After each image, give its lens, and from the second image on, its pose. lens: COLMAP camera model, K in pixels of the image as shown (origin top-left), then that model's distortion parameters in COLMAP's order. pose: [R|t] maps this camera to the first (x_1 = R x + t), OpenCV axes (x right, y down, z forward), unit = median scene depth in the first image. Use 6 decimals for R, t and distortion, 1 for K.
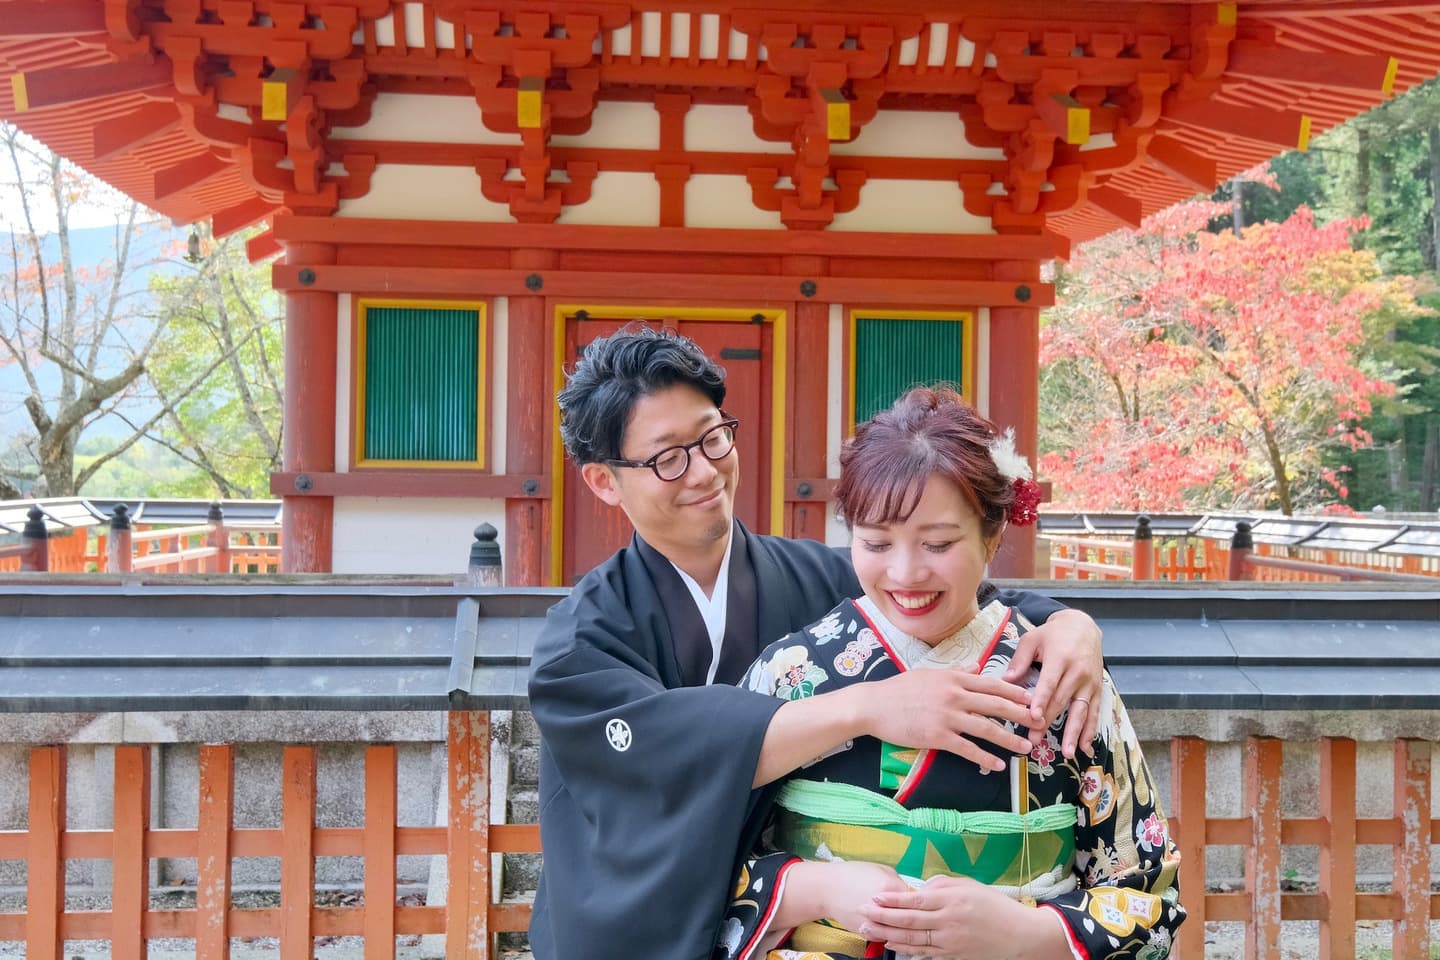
lens RADIAL K [[1574.2, 0, 728.1], [0, 1574.2, 475.6], [0, 0, 1]] dist [0.009009, 0.000000]
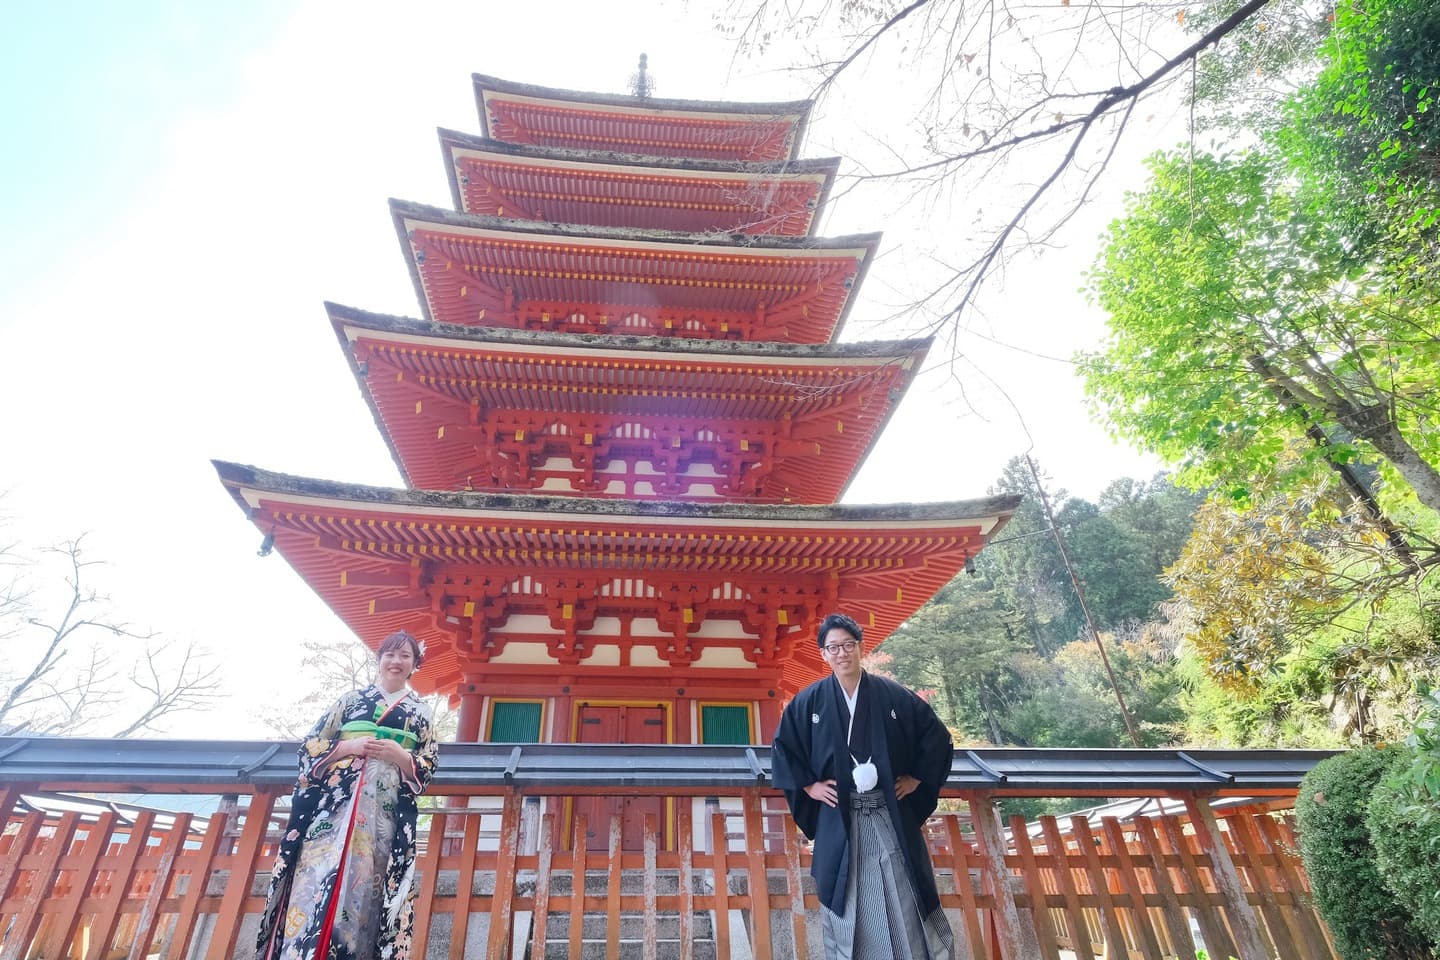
lens RADIAL K [[667.3, 0, 669.6], [0, 667.3, 433.2], [0, 0, 1]] dist [-0.003781, -0.000121]
pose [[0.999850, -0.015851, 0.006967, 0.033335], [0.017084, 0.837743, -0.545798, 0.106649], [0.002815, 0.545835, 0.837888, -0.065877]]
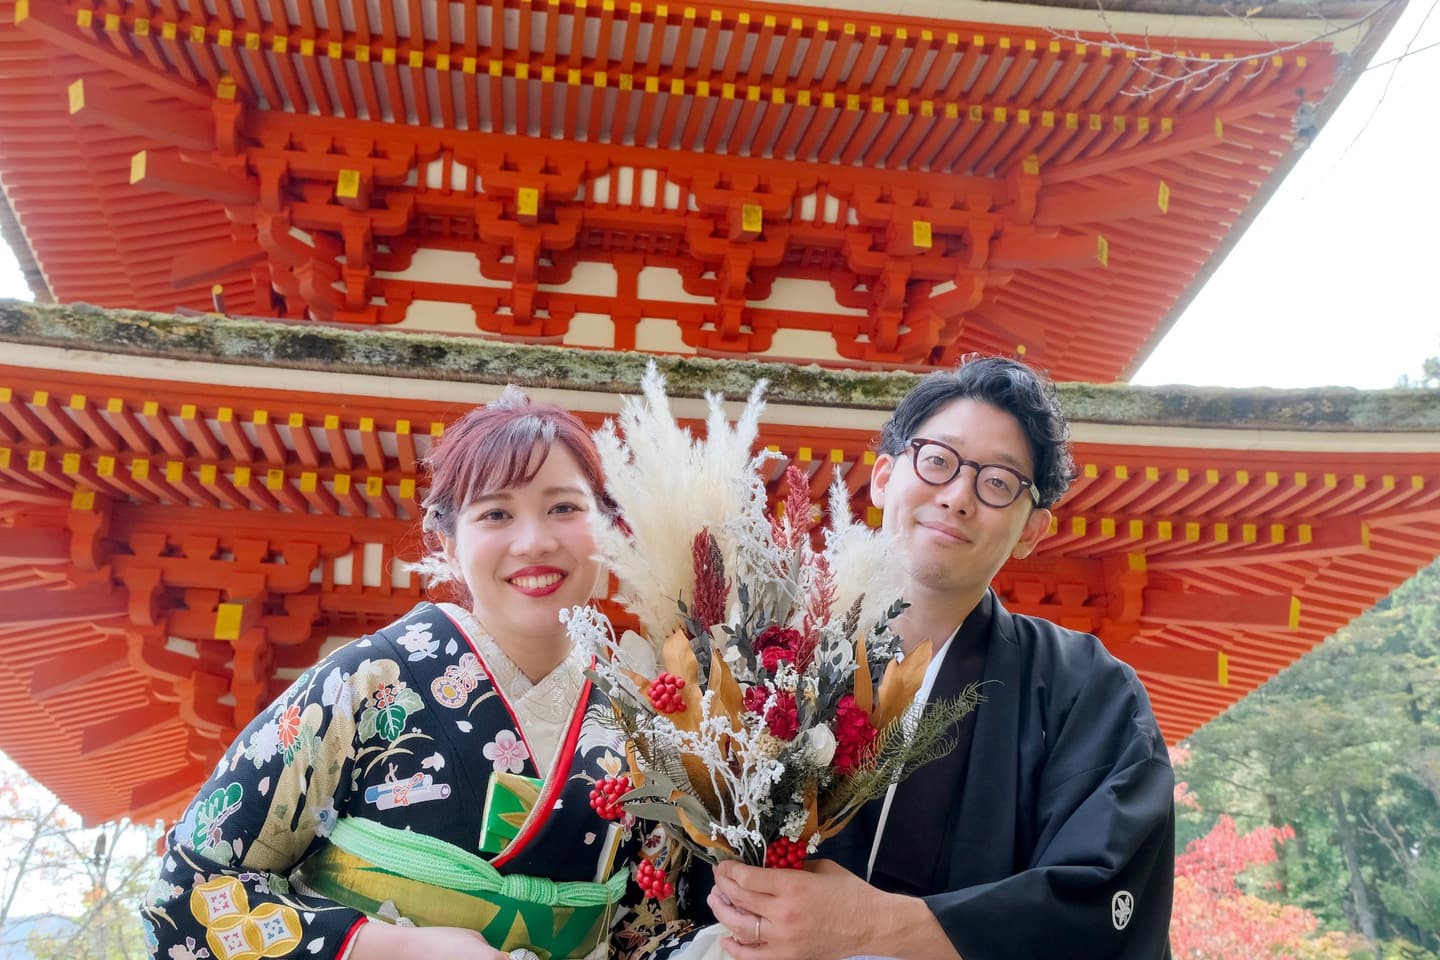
lens RADIAL K [[1577.0, 0, 756.7], [0, 1577.0, 462.8], [0, 0, 1]] dist [0.017957, 0.000000]
pose [[0.997748, 0.012976, 0.065811, -0.014204], [0.015487, 0.910040, -0.414232, 0.083263], [-0.065266, 0.414318, 0.907789, 0.008220]]
